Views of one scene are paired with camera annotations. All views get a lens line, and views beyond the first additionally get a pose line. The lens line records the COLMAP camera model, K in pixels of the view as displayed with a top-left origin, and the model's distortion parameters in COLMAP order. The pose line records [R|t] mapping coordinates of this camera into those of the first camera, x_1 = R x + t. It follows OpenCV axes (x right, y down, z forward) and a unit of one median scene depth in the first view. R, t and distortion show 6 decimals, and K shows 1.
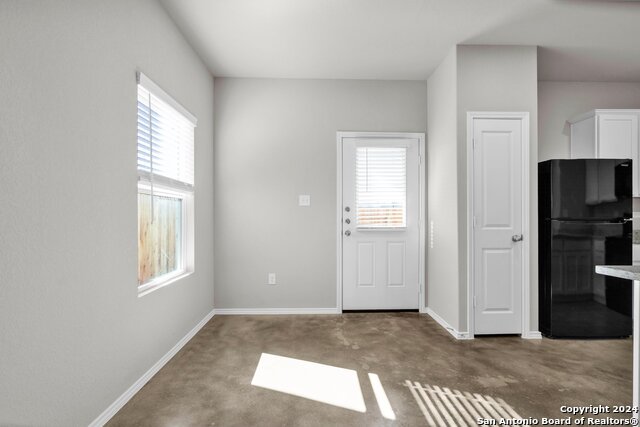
lens RADIAL K [[290.4, 0, 321.0], [0, 290.4, 218.5], [0, 0, 1]] dist [-0.006885, 0.002742]
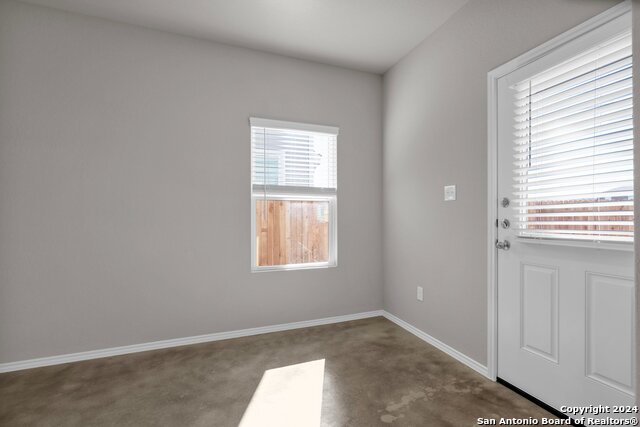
lens RADIAL K [[290.4, 0, 331.5], [0, 290.4, 220.7], [0, 0, 1]] dist [-0.006885, 0.002742]
pose [[0.351255, 0.007164, -0.936252, 0.607486], [-0.002056, 0.999974, 0.006880, 0.000342], [0.936278, -0.000492, 0.351261, 0.594014]]
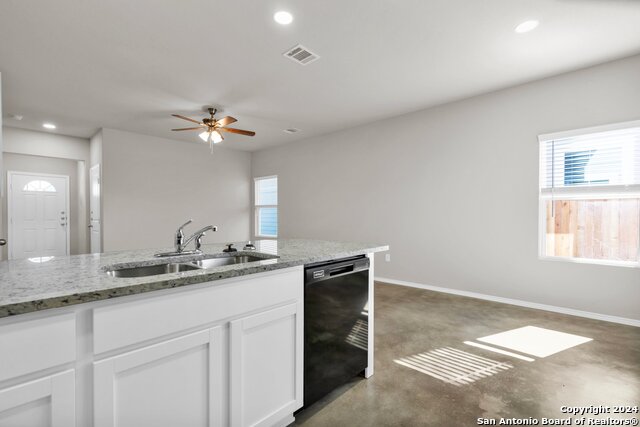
lens RADIAL K [[290.4, 0, 325.8], [0, 290.4, 216.8], [0, 0, 1]] dist [-0.006885, 0.002742]
pose [[-0.686417, 0.004562, -0.727193, 1.114830], [-0.004523, 0.999934, 0.010542, -0.004563], [0.727194, 0.010526, -0.686352, 0.876529]]
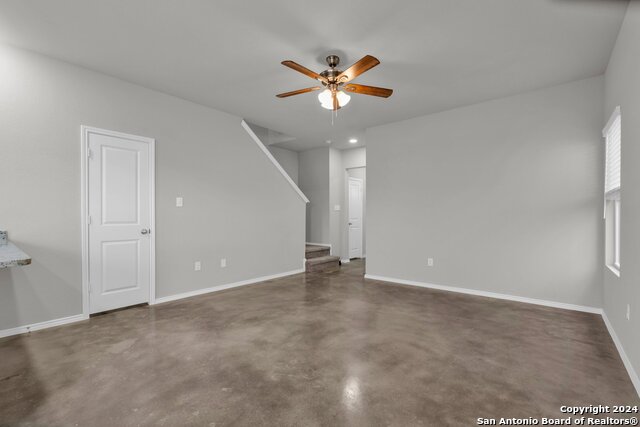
lens RADIAL K [[290.4, 0, 316.0], [0, 290.4, 216.5], [0, 0, 1]] dist [-0.006885, 0.002742]
pose [[-0.746503, -0.005159, 0.665362, -0.259957], [0.002109, 0.999947, 0.010119, -0.001687], [-0.665379, 0.008957, -0.746452, 0.175205]]
